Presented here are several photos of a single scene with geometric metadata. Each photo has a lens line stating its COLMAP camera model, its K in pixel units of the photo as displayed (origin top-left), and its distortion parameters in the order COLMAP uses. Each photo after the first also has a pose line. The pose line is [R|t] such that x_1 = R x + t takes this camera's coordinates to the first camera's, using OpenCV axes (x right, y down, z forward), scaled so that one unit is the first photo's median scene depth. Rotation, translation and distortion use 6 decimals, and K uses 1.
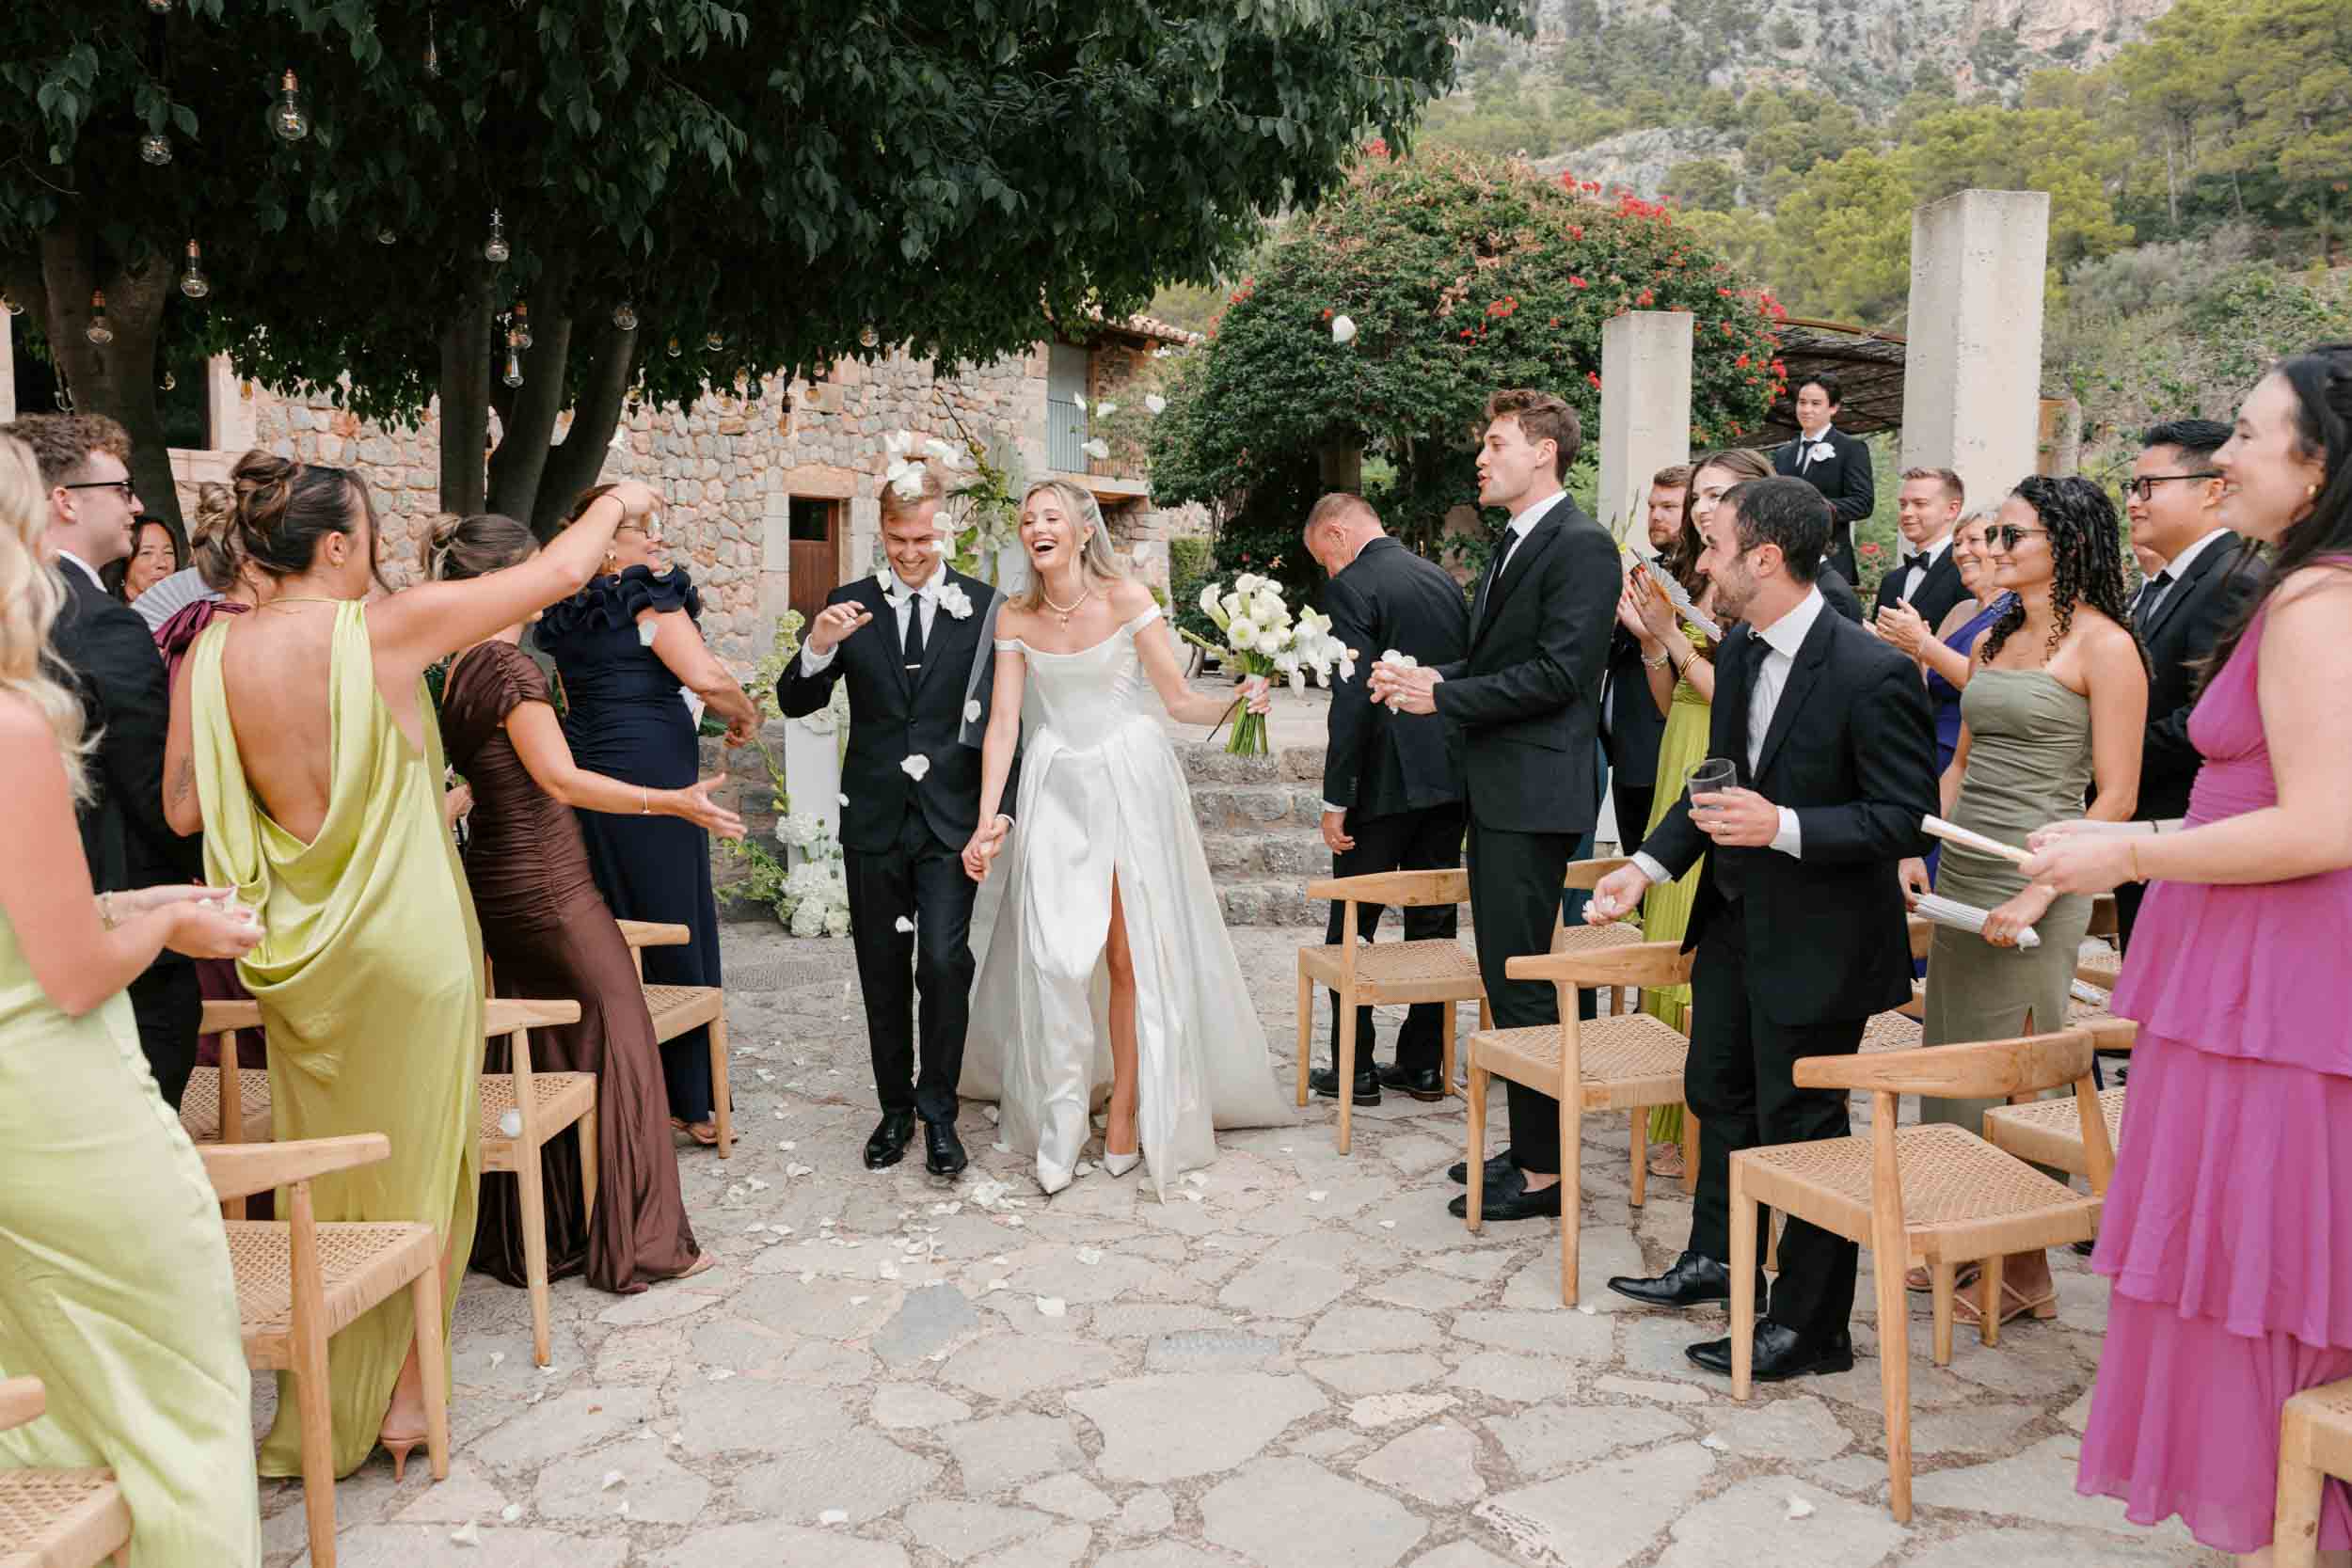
lens RADIAL K [[1903.0, 0, 1123.5], [0, 1903.0, 759.3], [0, 0, 1]] dist [-0.005065, 0.008995]
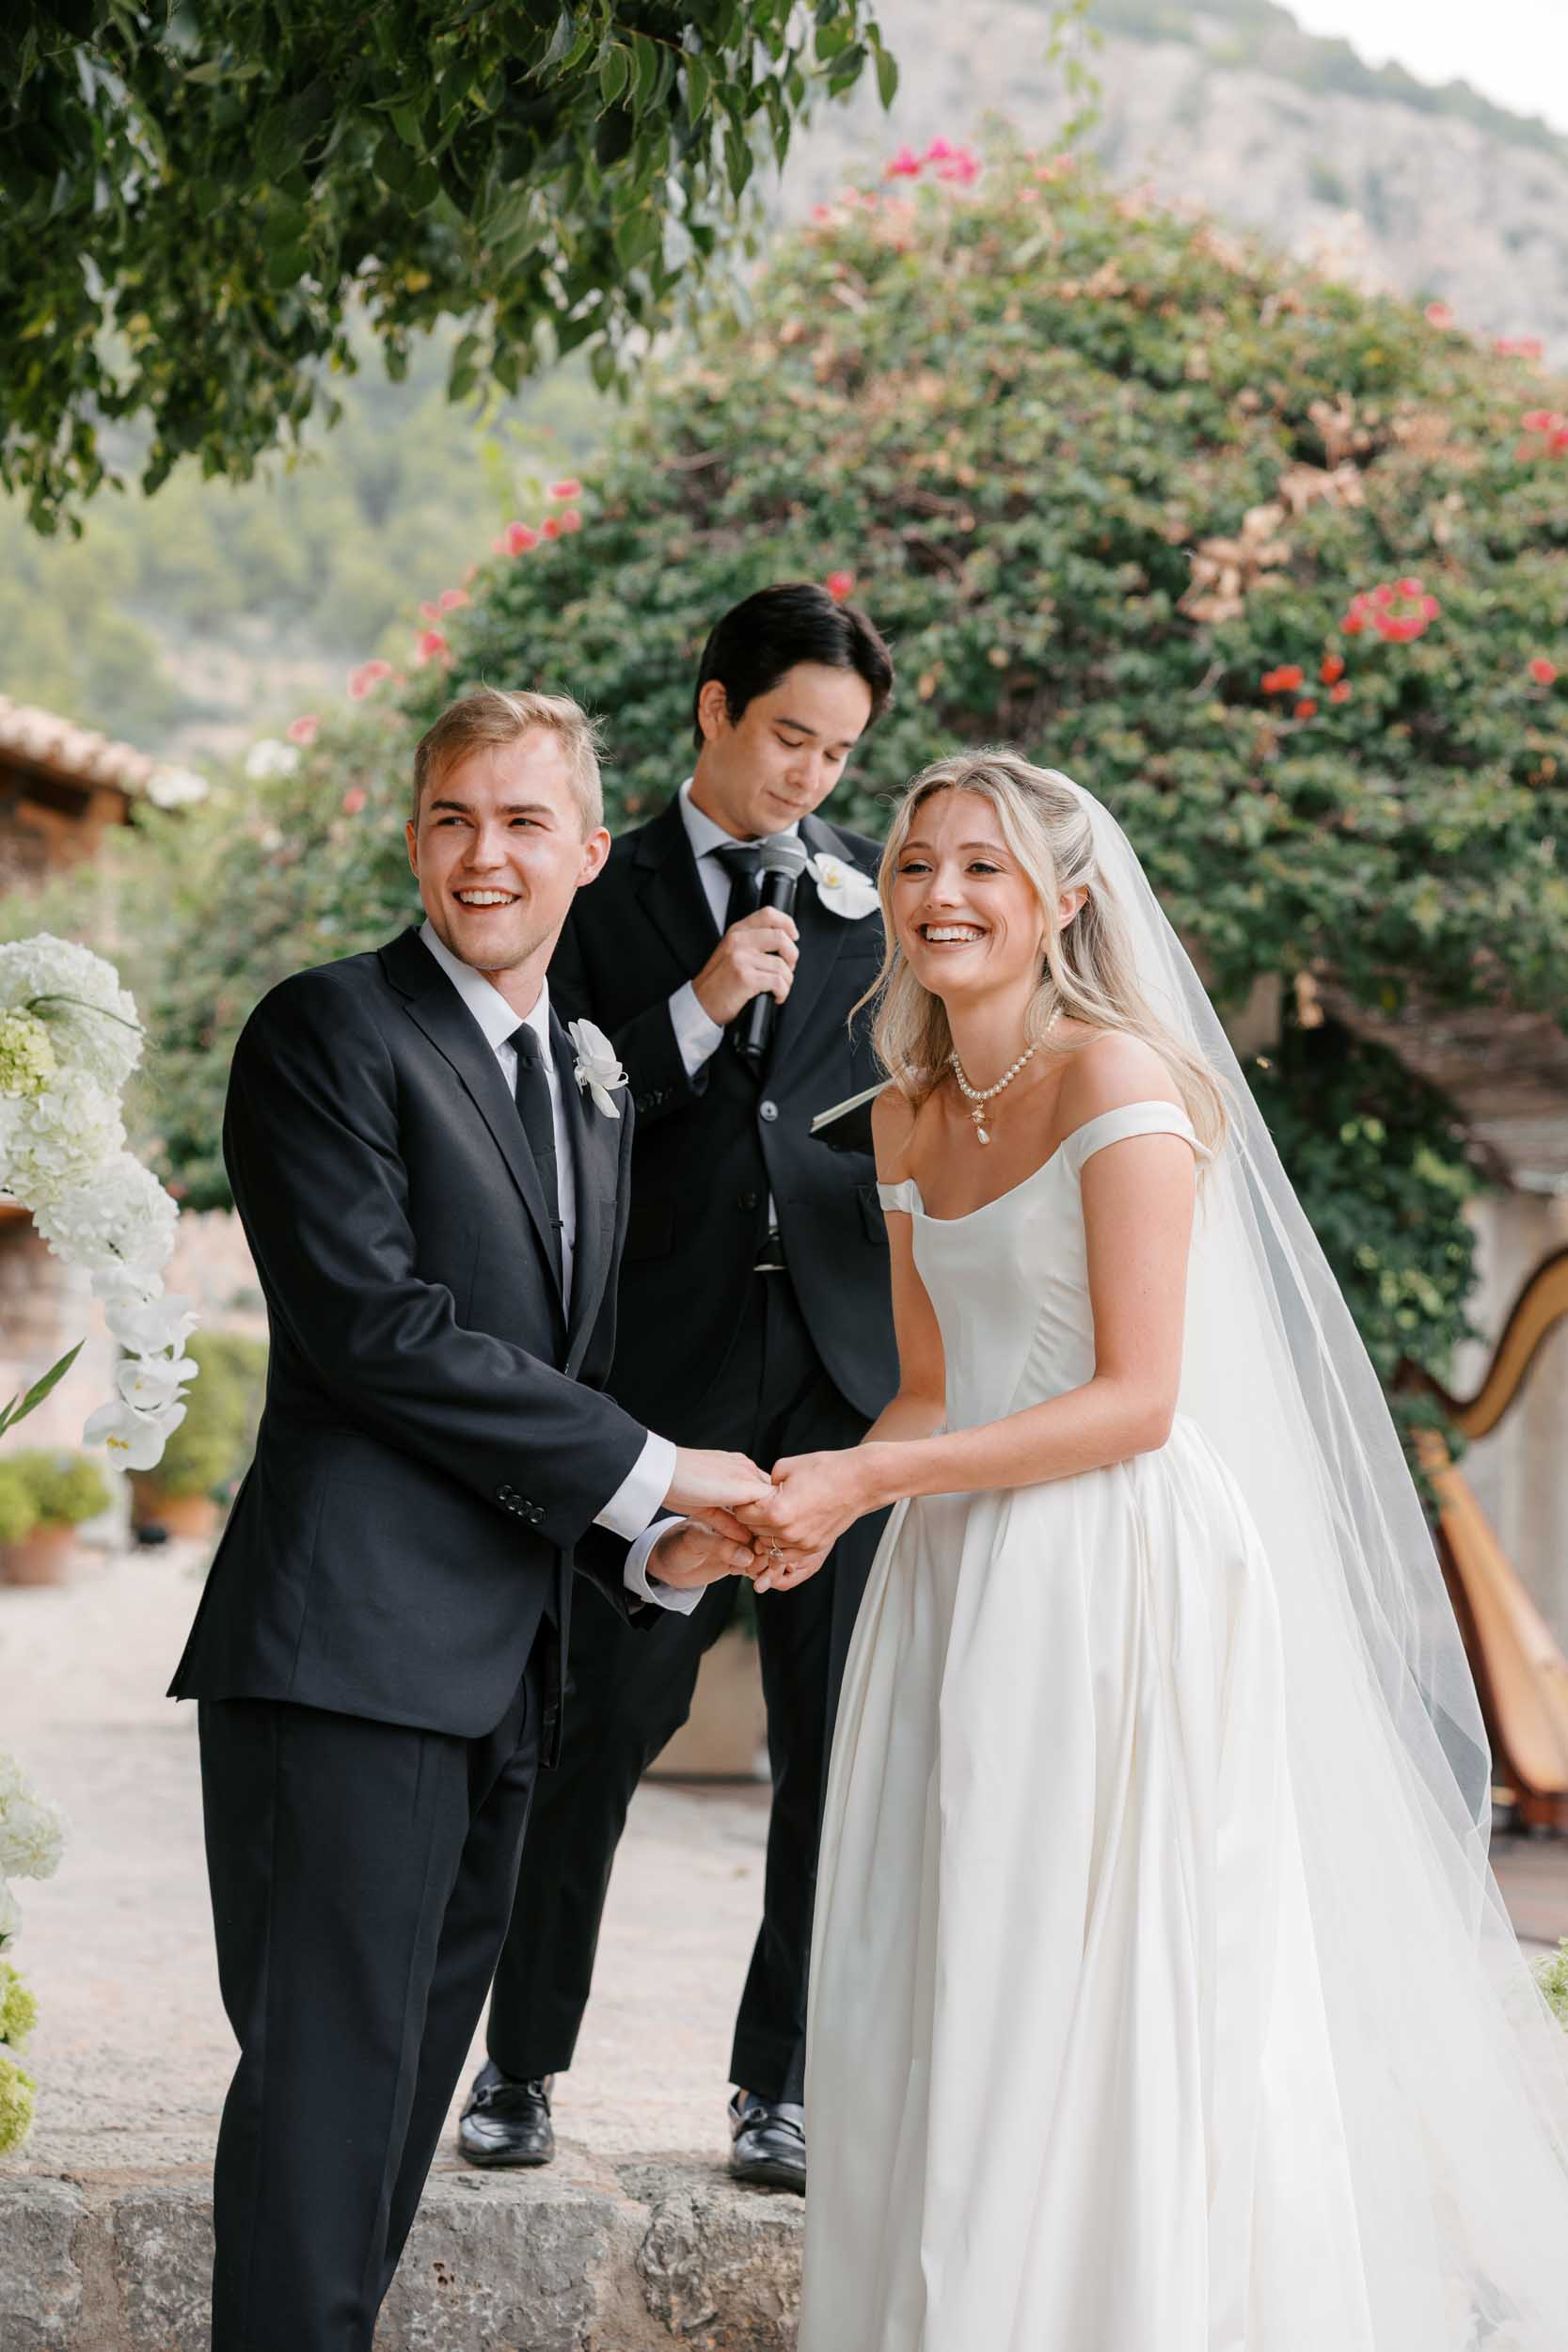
lens RADIAL K [[4105.2, 0, 785.3], [0, 4105.2, 1179.0], [0, 0, 1]] dist [-0.027348, 0.000000]
pose [[0.976418, 0.058727, 0.207749, -0.033892], [-0.024409, 0.986151, -0.164045, -0.028926], [-0.214506, 0.155106, 0.964329, 0.362890]]
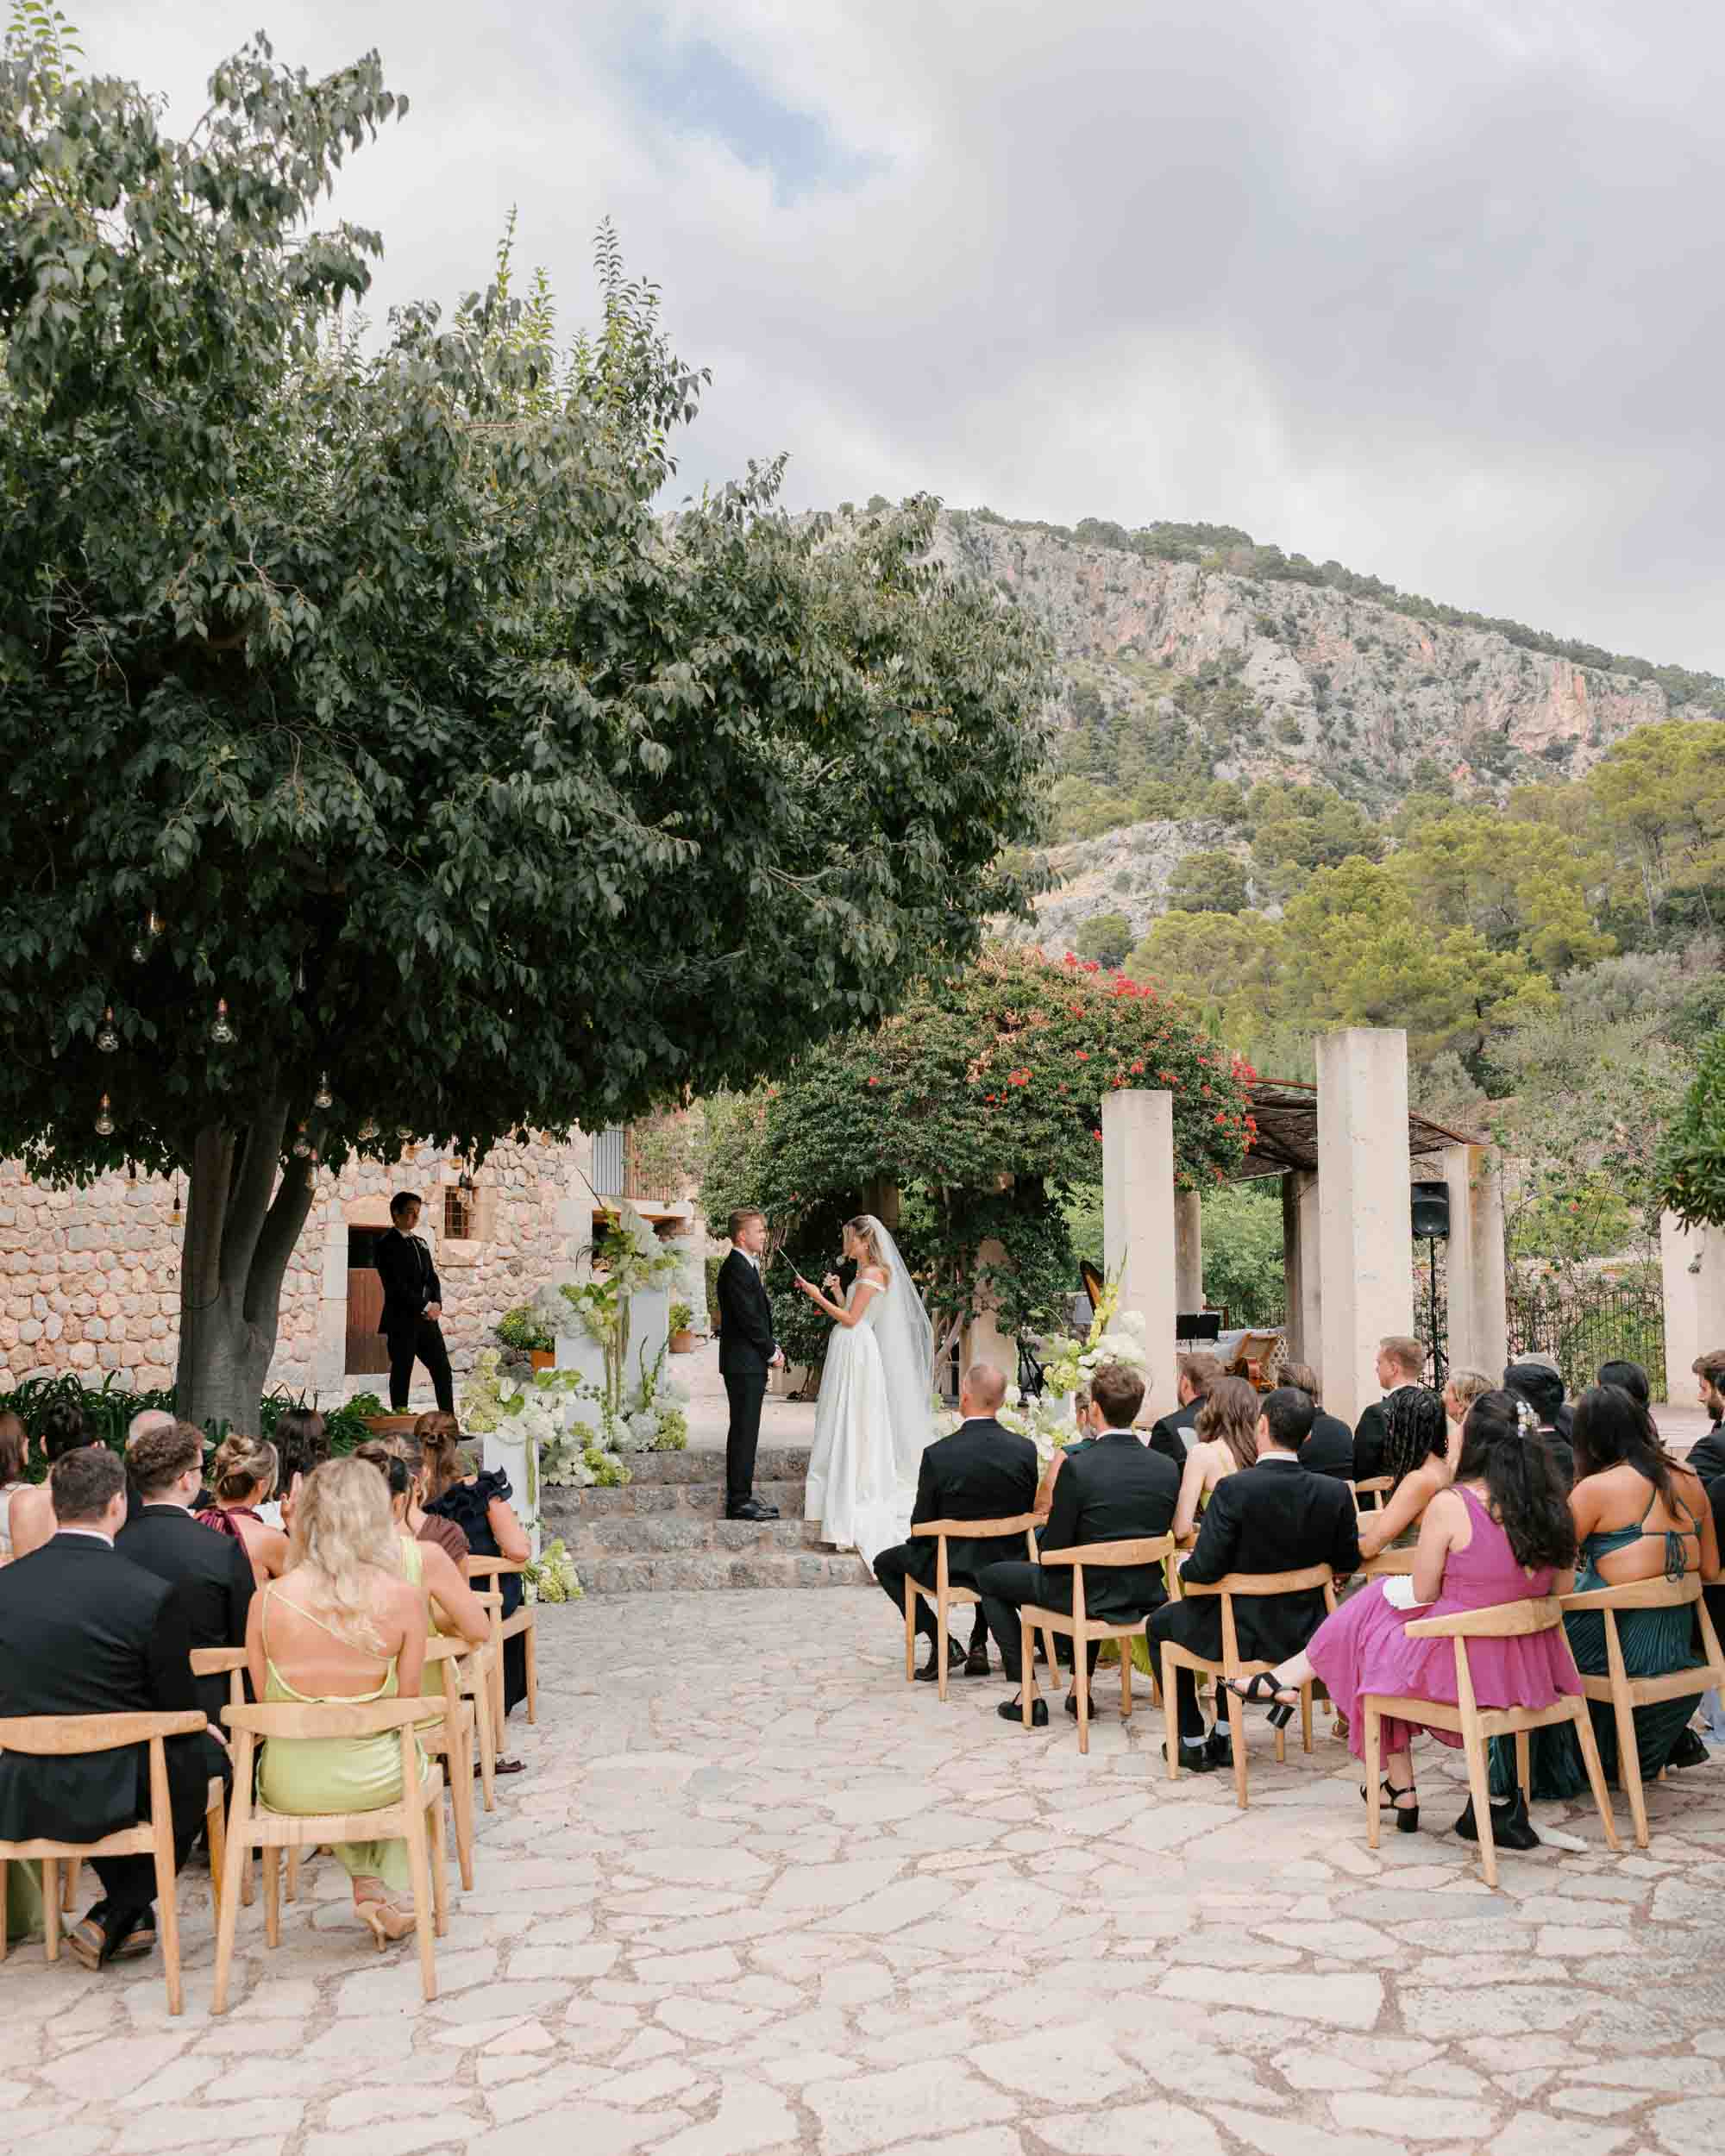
lens RADIAL K [[2170.8, 0, 881.5], [0, 2170.8, 1093.5], [0, 0, 1]] dist [-0.037926, 0.000000]
pose [[0.991608, -0.002047, 0.129266, -0.059600], [0.025322, 0.983583, -0.178670, 0.012554], [-0.126778, 0.180444, 0.975381, -0.298070]]
